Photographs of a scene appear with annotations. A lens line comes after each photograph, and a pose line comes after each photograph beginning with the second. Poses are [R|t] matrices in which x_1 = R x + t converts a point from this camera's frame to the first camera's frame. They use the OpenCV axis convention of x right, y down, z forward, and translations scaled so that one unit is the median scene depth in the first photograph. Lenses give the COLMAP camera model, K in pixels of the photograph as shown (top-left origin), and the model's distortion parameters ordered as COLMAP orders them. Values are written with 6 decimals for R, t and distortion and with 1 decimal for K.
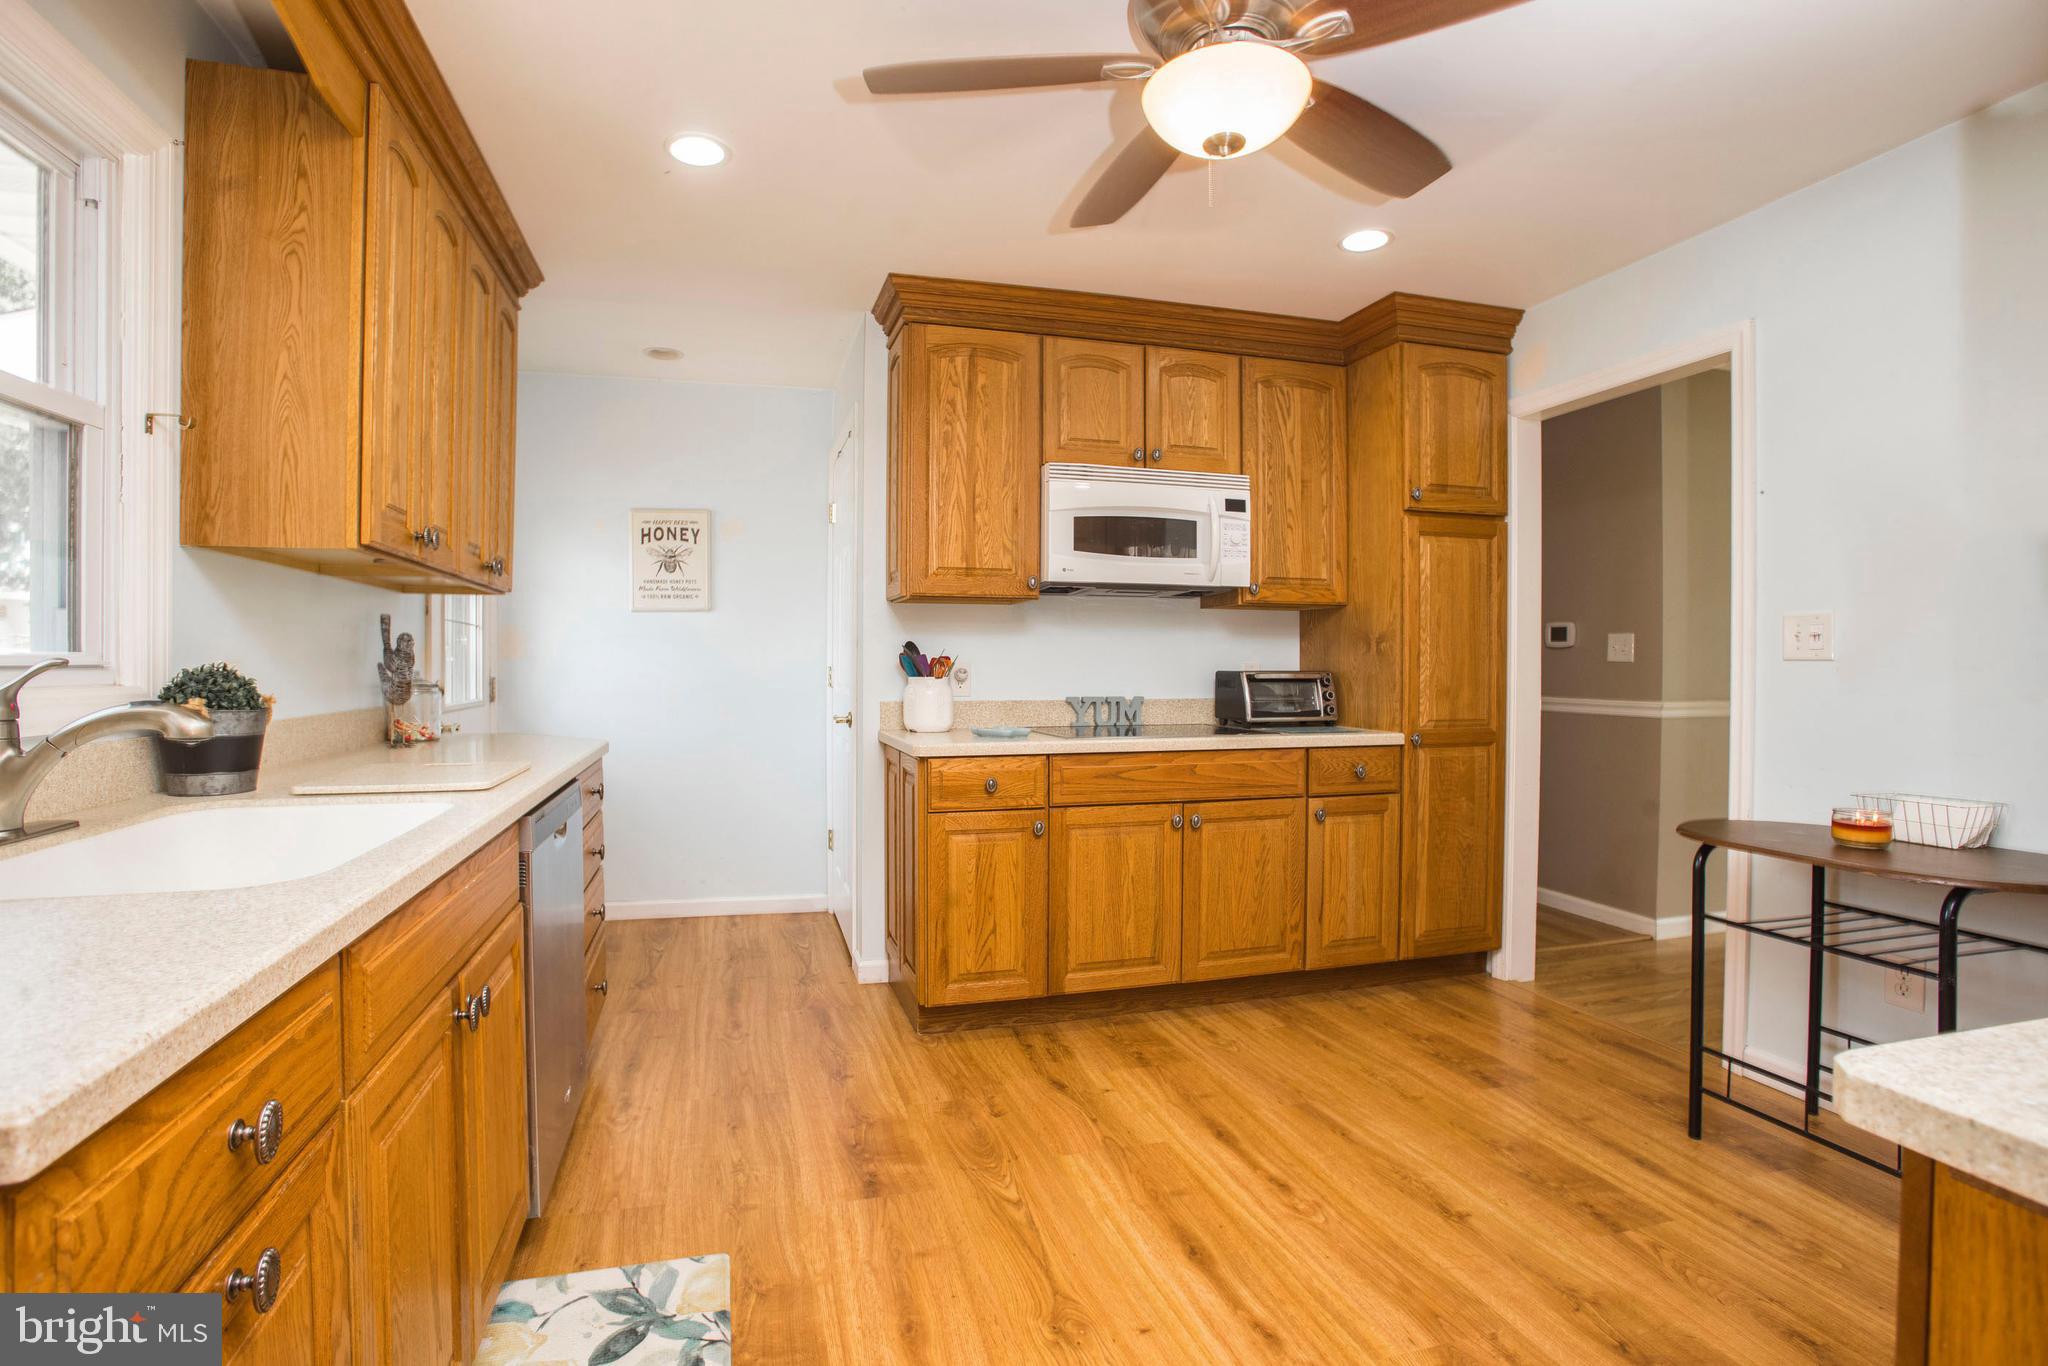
lens RADIAL K [[938.7, 0, 997.3], [0, 938.7, 677.8], [0, 0, 1]] dist [-0.042570, 0.000429]
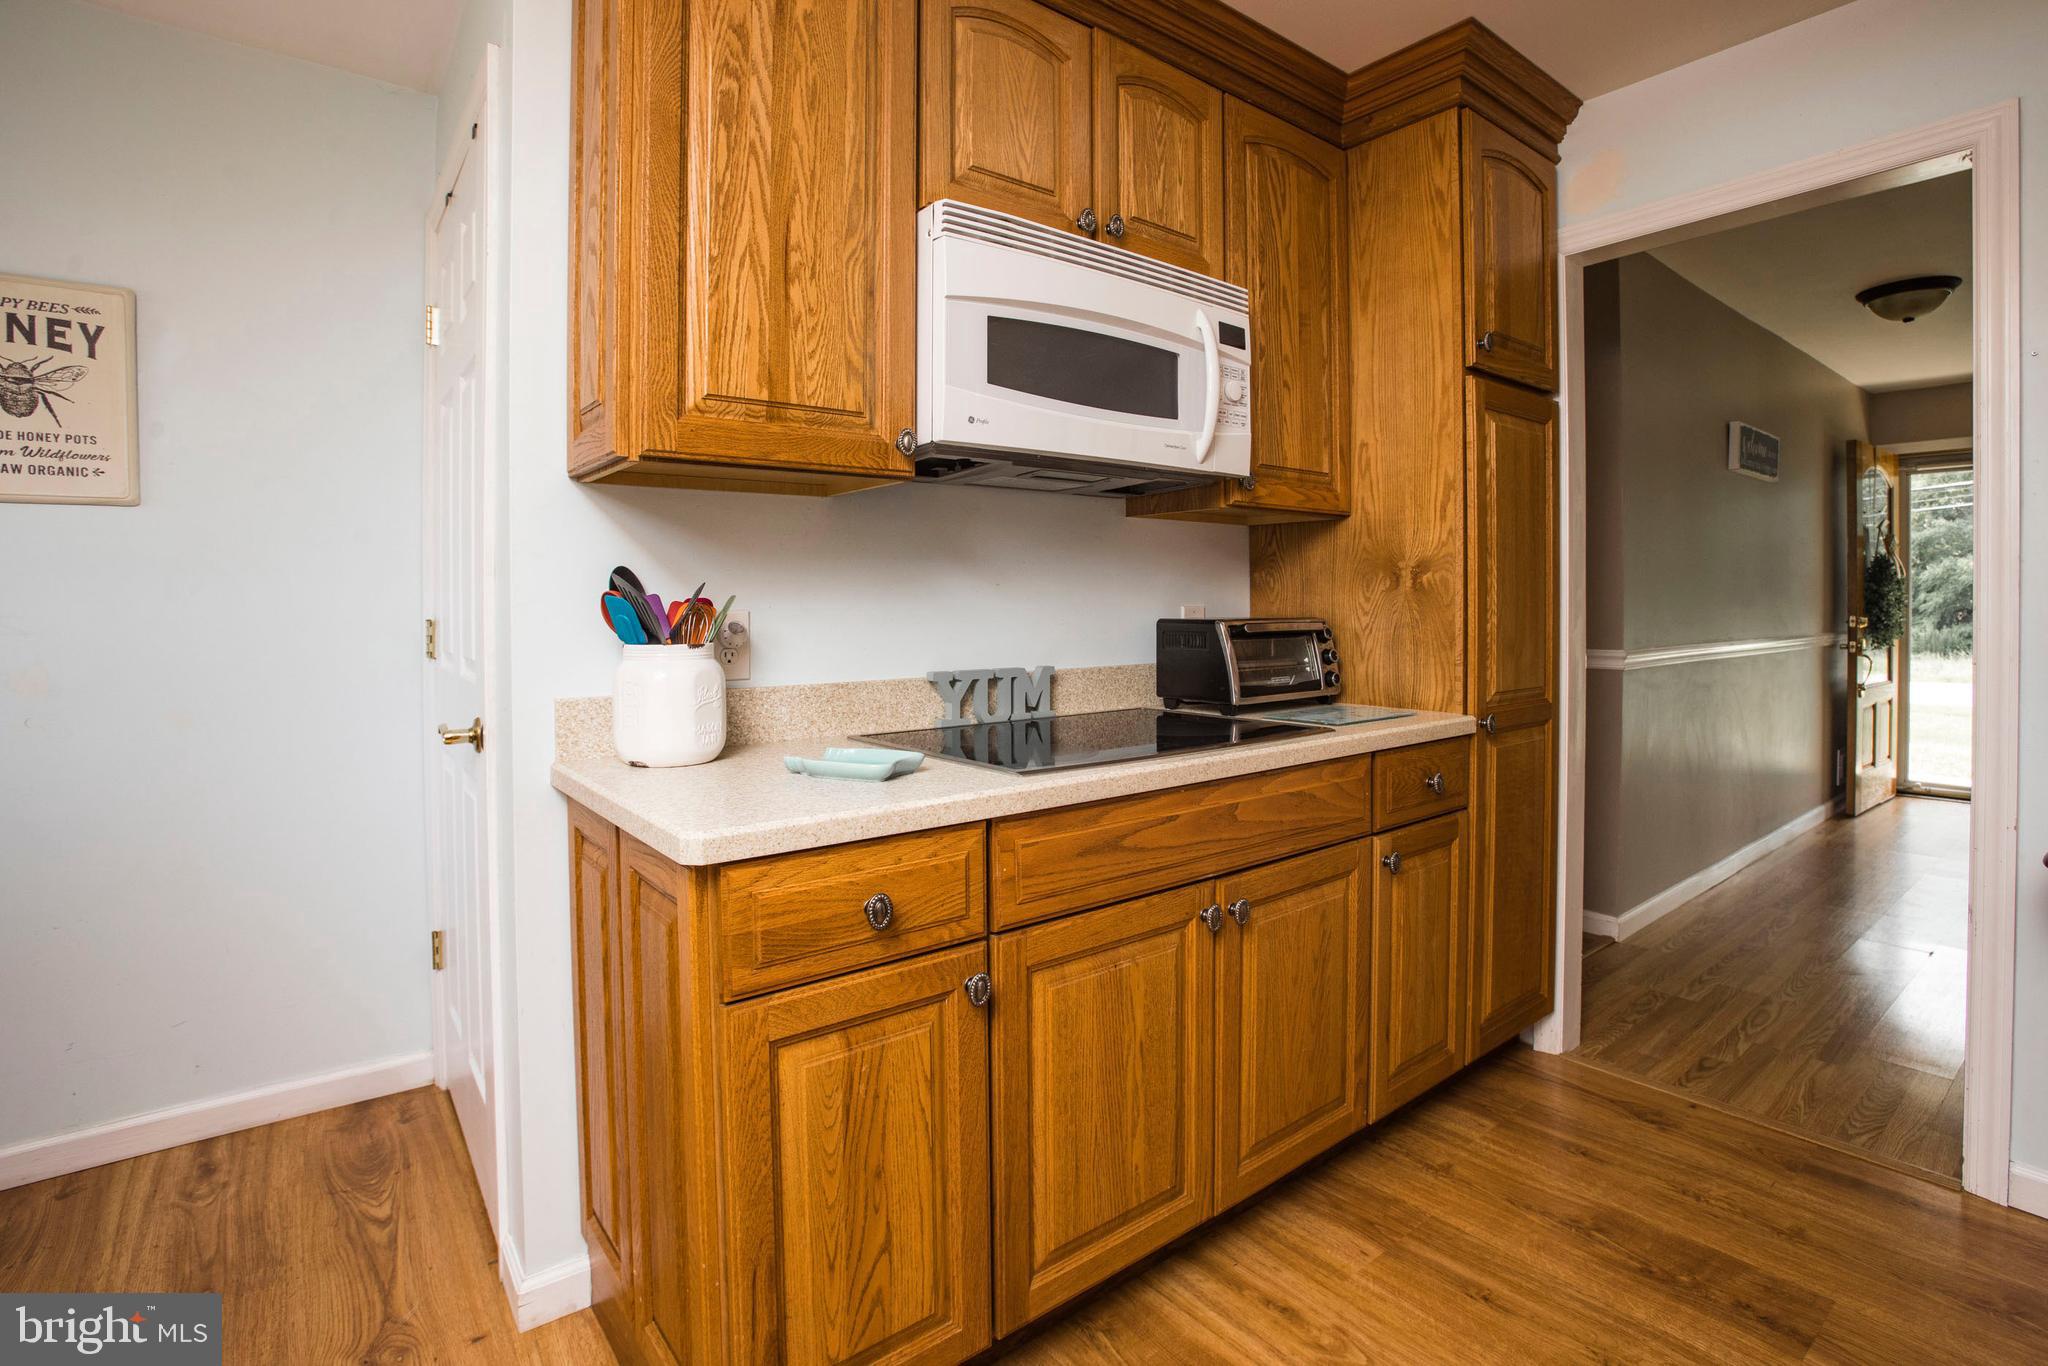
lens RADIAL K [[977.2, 0, 1048.1], [0, 977.2, 617.2], [0, 0, 1]] dist [-0.065137, 0.017524]
pose [[0.924151, -0.011673, 0.381850, -0.088027], [0.011820, 0.999928, 0.001962, -0.013068], [-0.381845, 0.002700, 0.924222, 0.517311]]
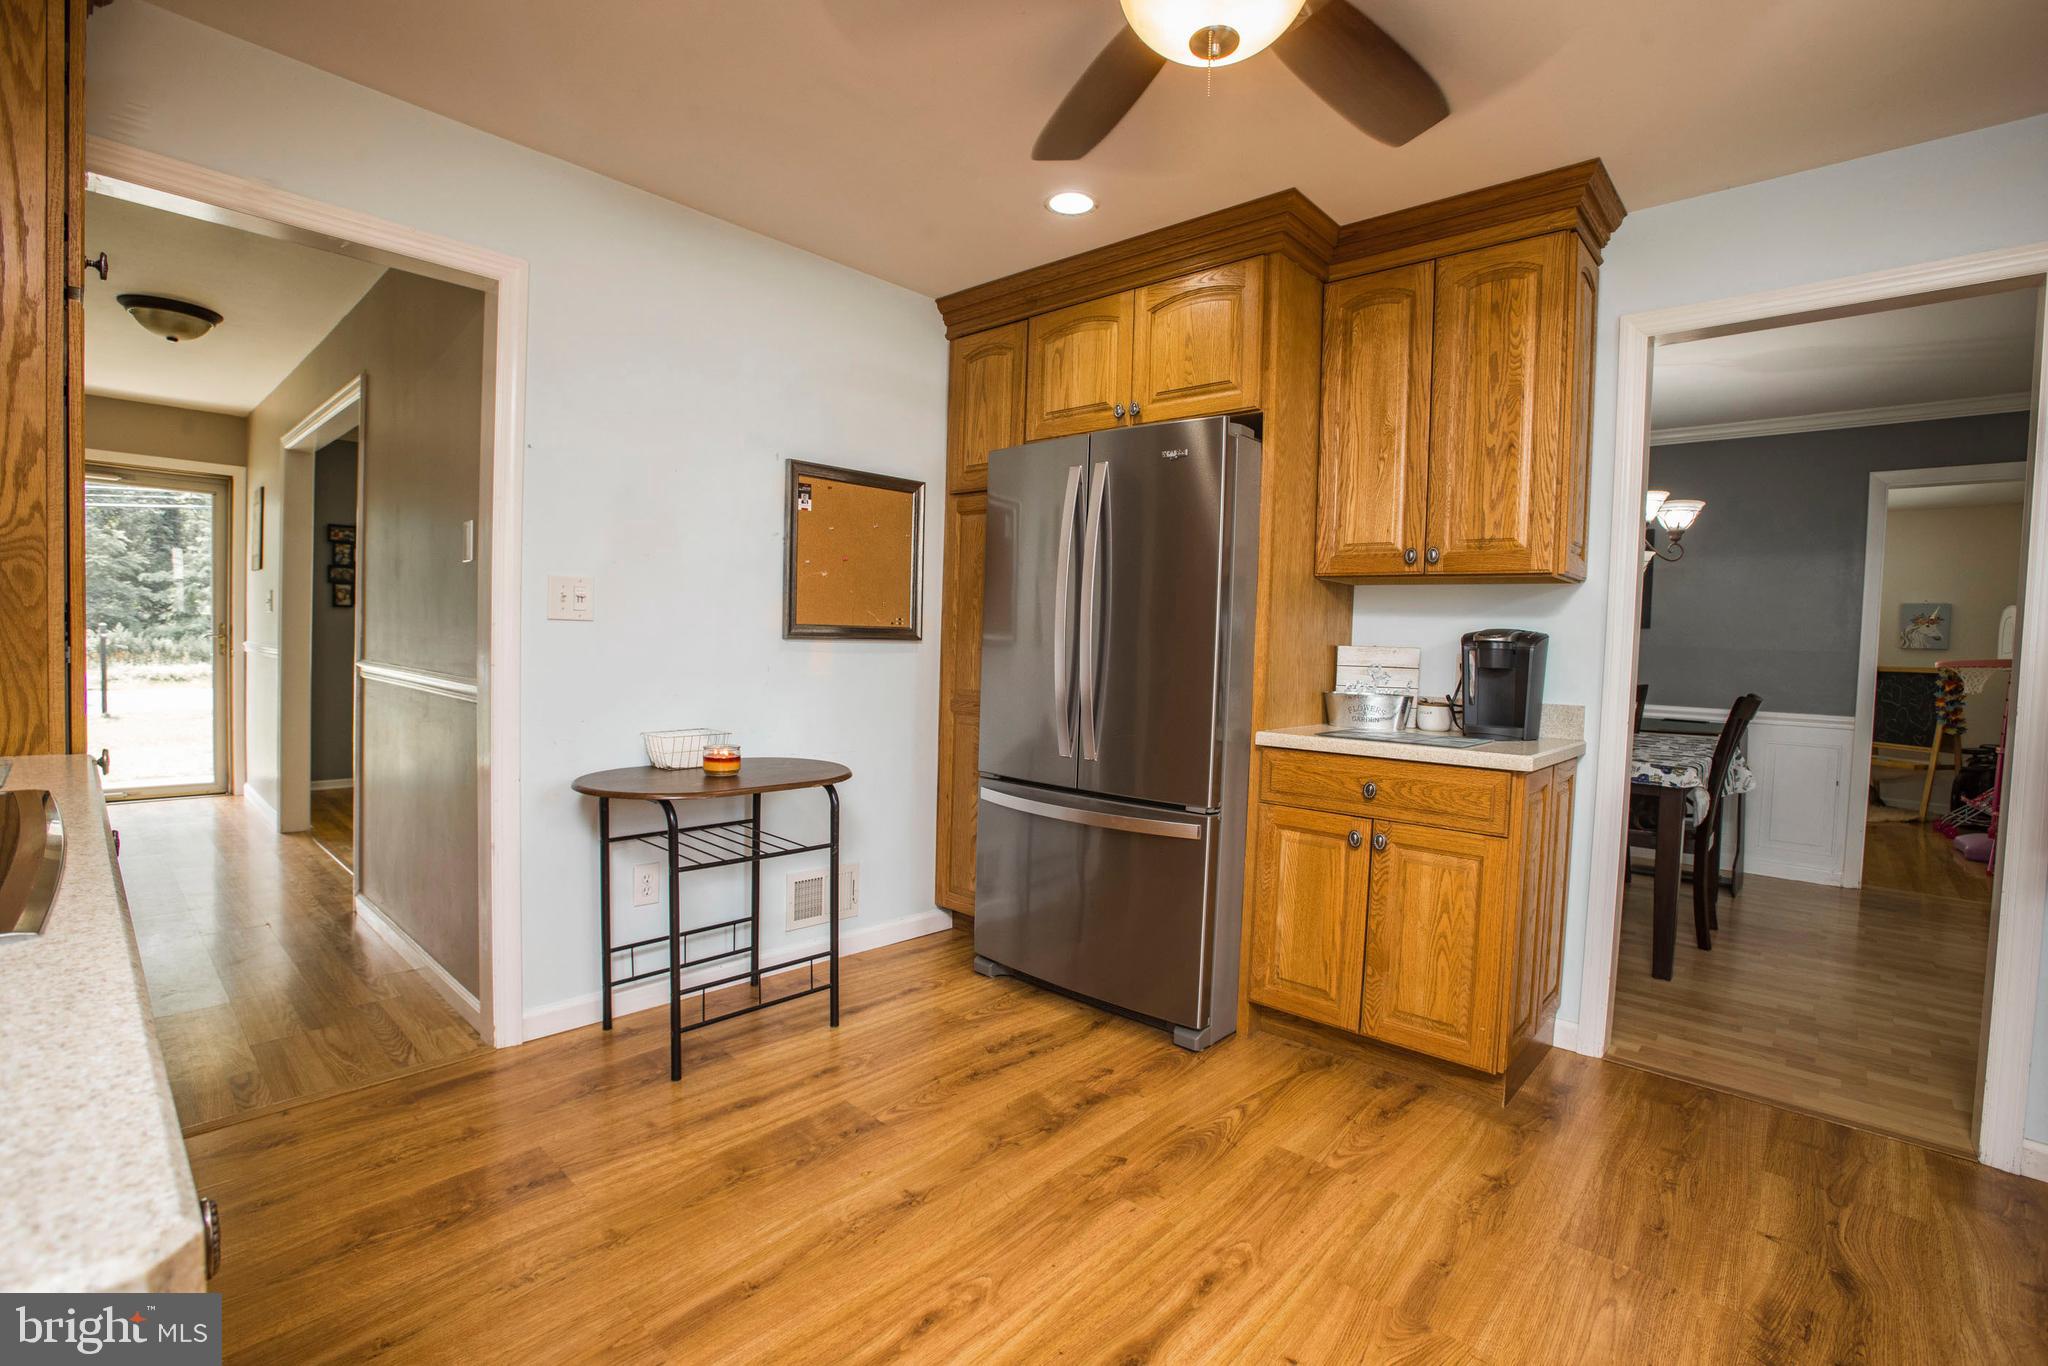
lens RADIAL K [[938.7, 0, 997.3], [0, 938.7, 677.8], [0, 0, 1]] dist [-0.042570, 0.000429]
pose [[-0.520150, -0.056754, 0.852187, -0.223870], [-0.023572, 0.998364, 0.052102, -0.016362], [-0.853750, 0.007013, -0.520636, 0.880466]]
